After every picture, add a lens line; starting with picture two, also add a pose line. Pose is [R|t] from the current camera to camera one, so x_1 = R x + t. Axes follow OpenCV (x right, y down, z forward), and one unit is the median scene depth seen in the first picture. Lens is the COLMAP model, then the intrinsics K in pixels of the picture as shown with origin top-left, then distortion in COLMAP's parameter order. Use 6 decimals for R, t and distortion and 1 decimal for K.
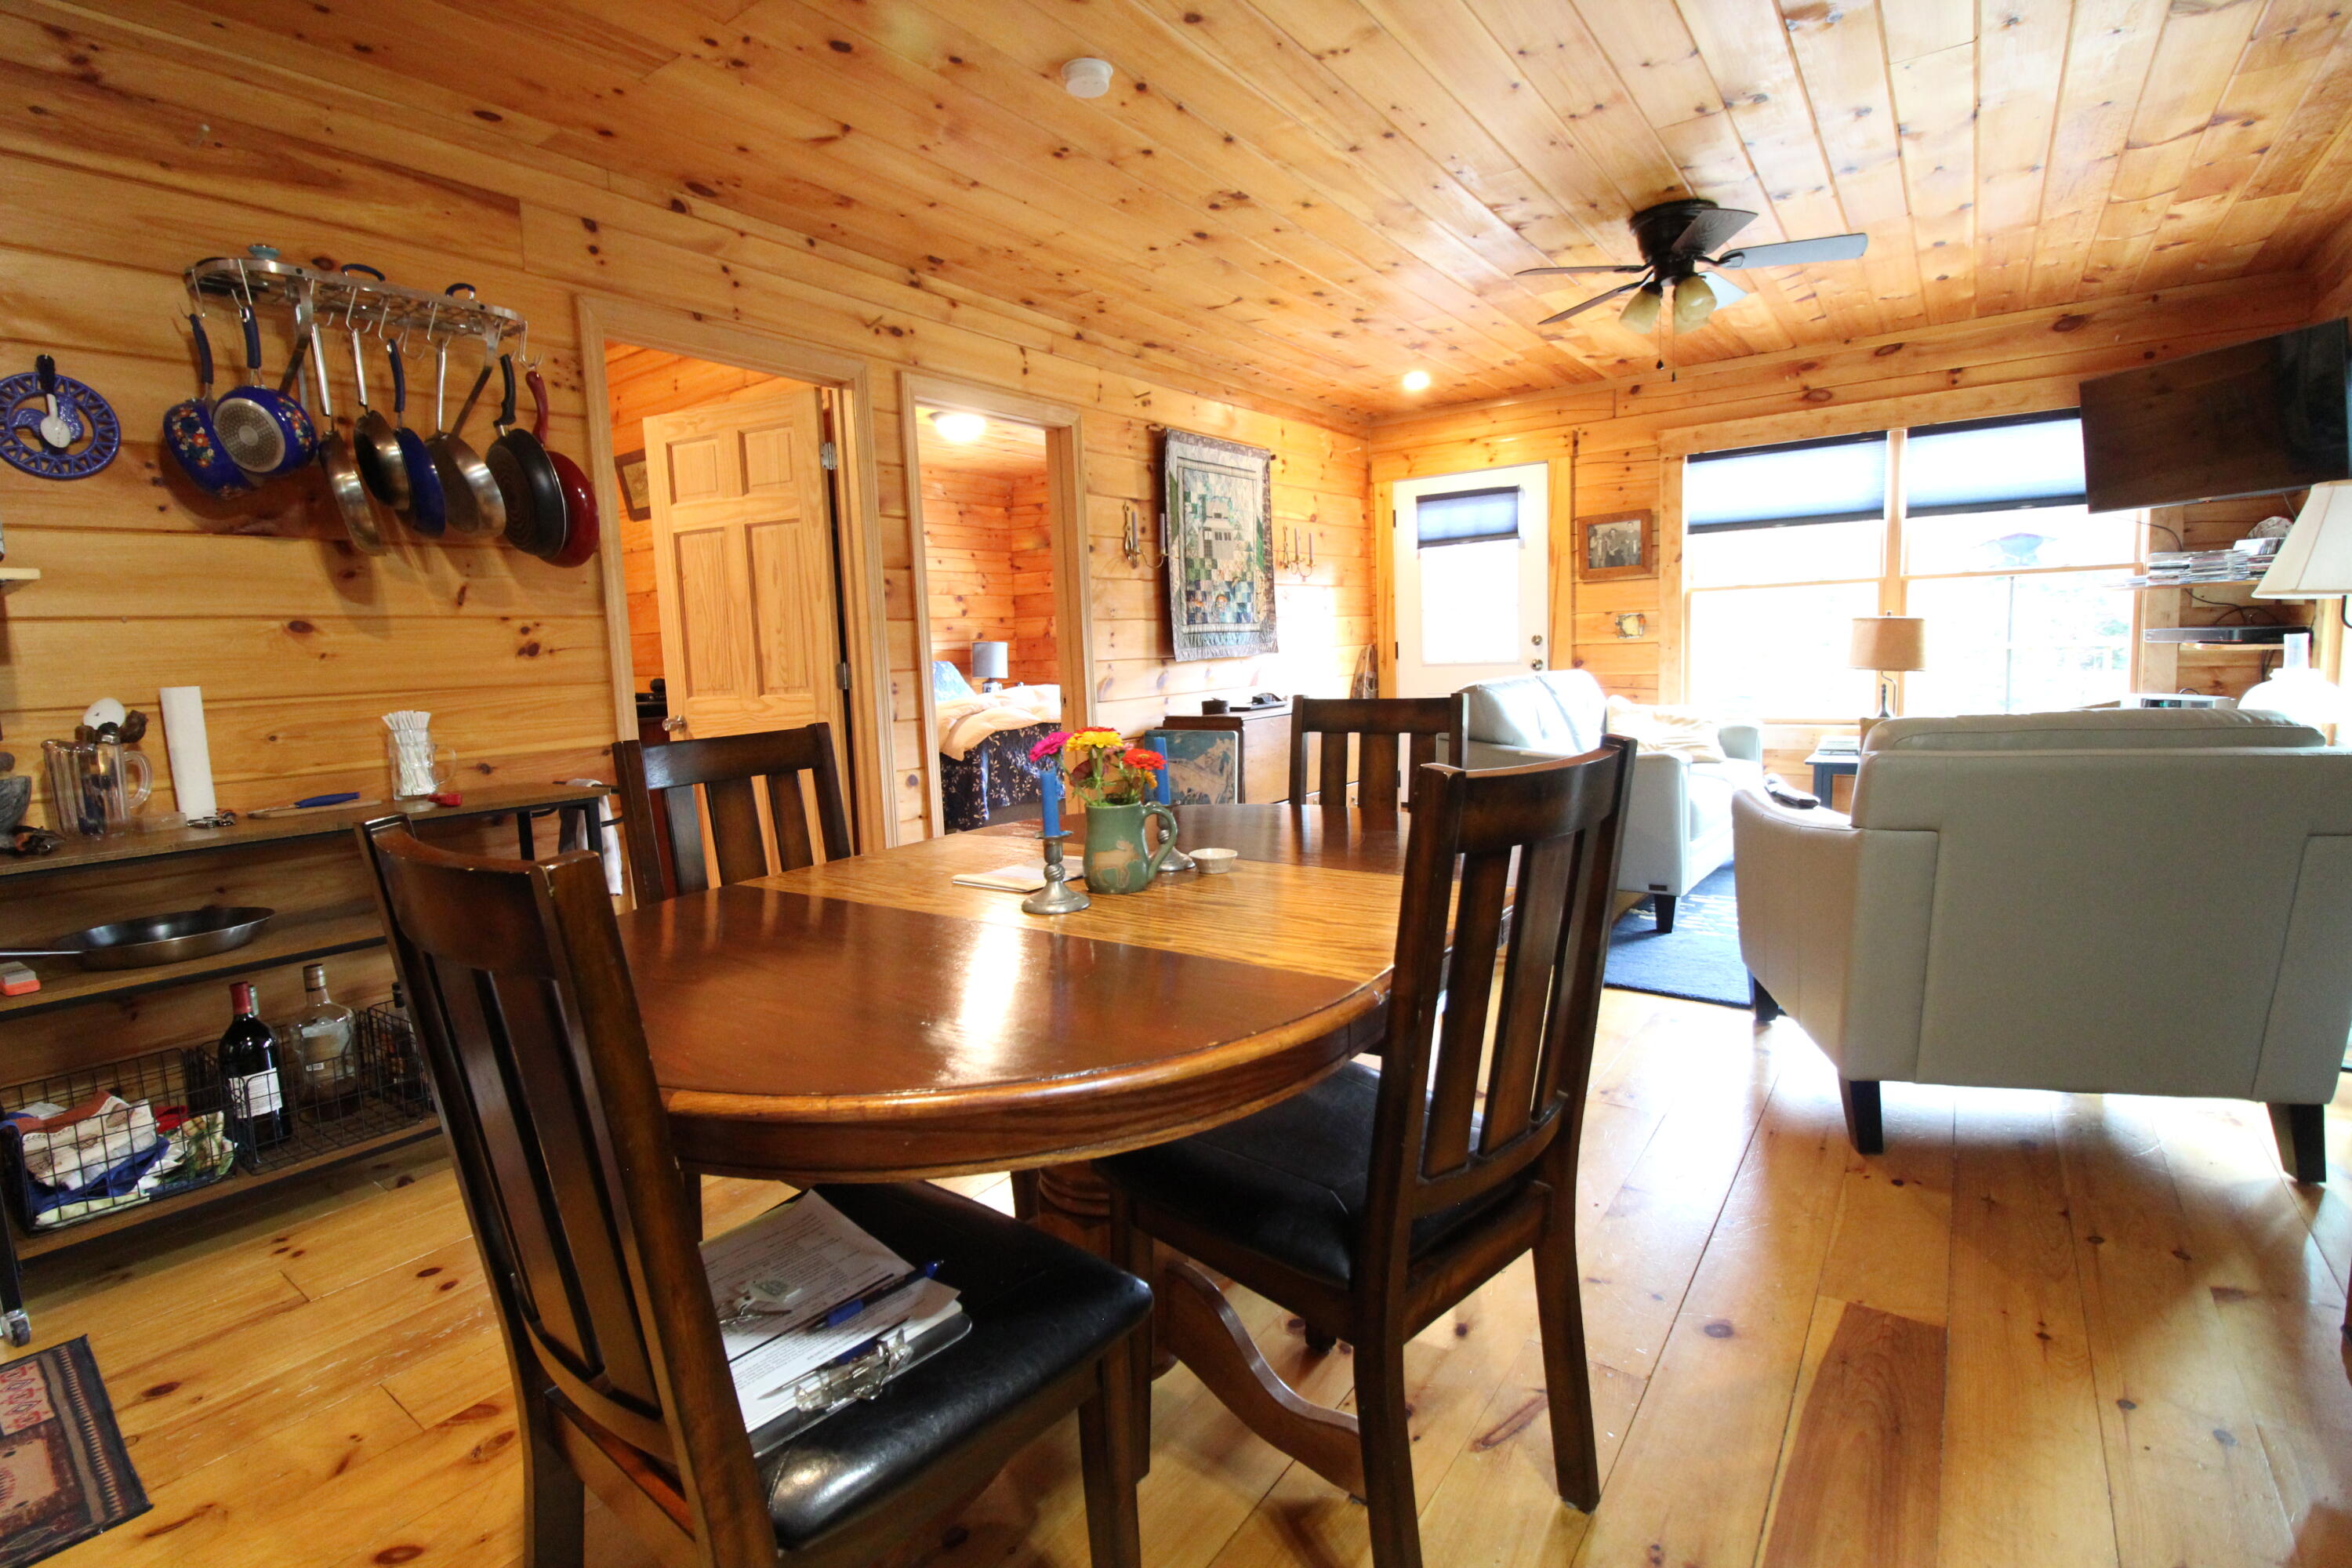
lens RADIAL K [[1084.7, 0, 1168.5], [0, 1084.7, 765.9], [0, 0, 1]] dist [-0.000132, -0.013083]
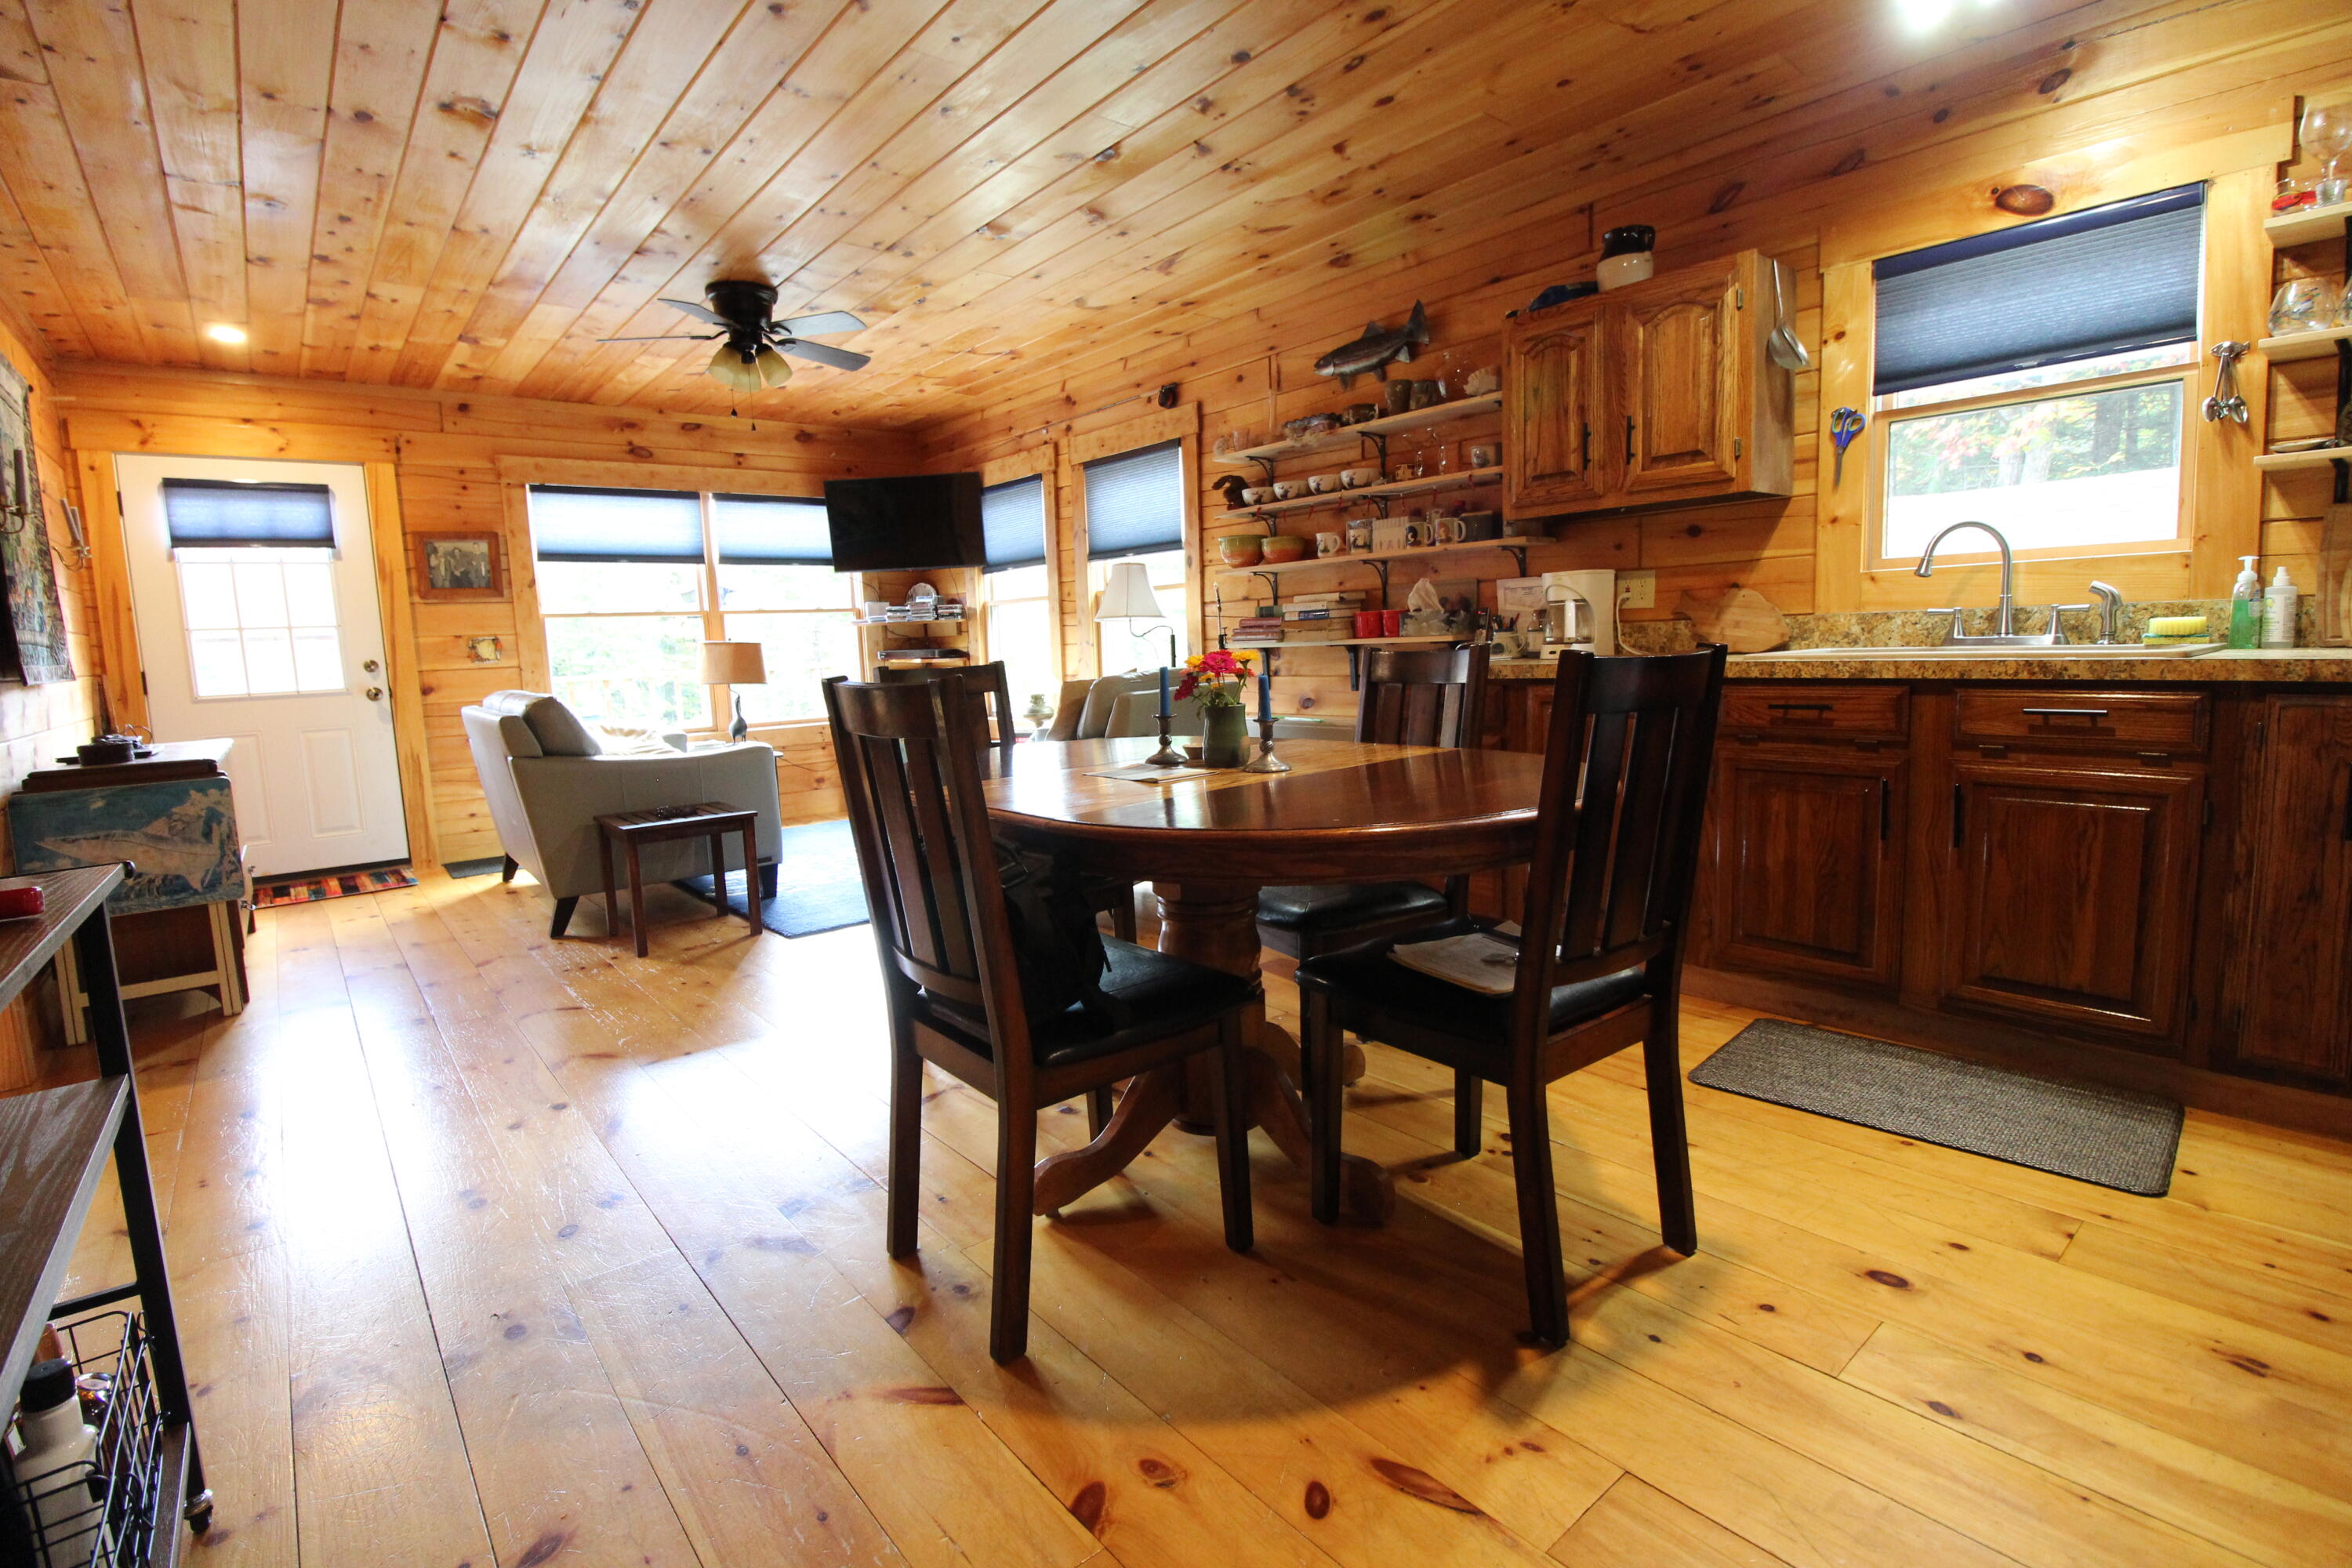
lens RADIAL K [[1084.7, 0, 1156.4], [0, 1084.7, 761.7], [0, 0, 1]] dist [-0.000132, -0.013083]
pose [[0.255248, -0.079743, 0.963582, -0.379040], [0.137070, 0.989512, 0.045580, 0.008158], [-0.957110, 0.120444, 0.263501, 0.192315]]
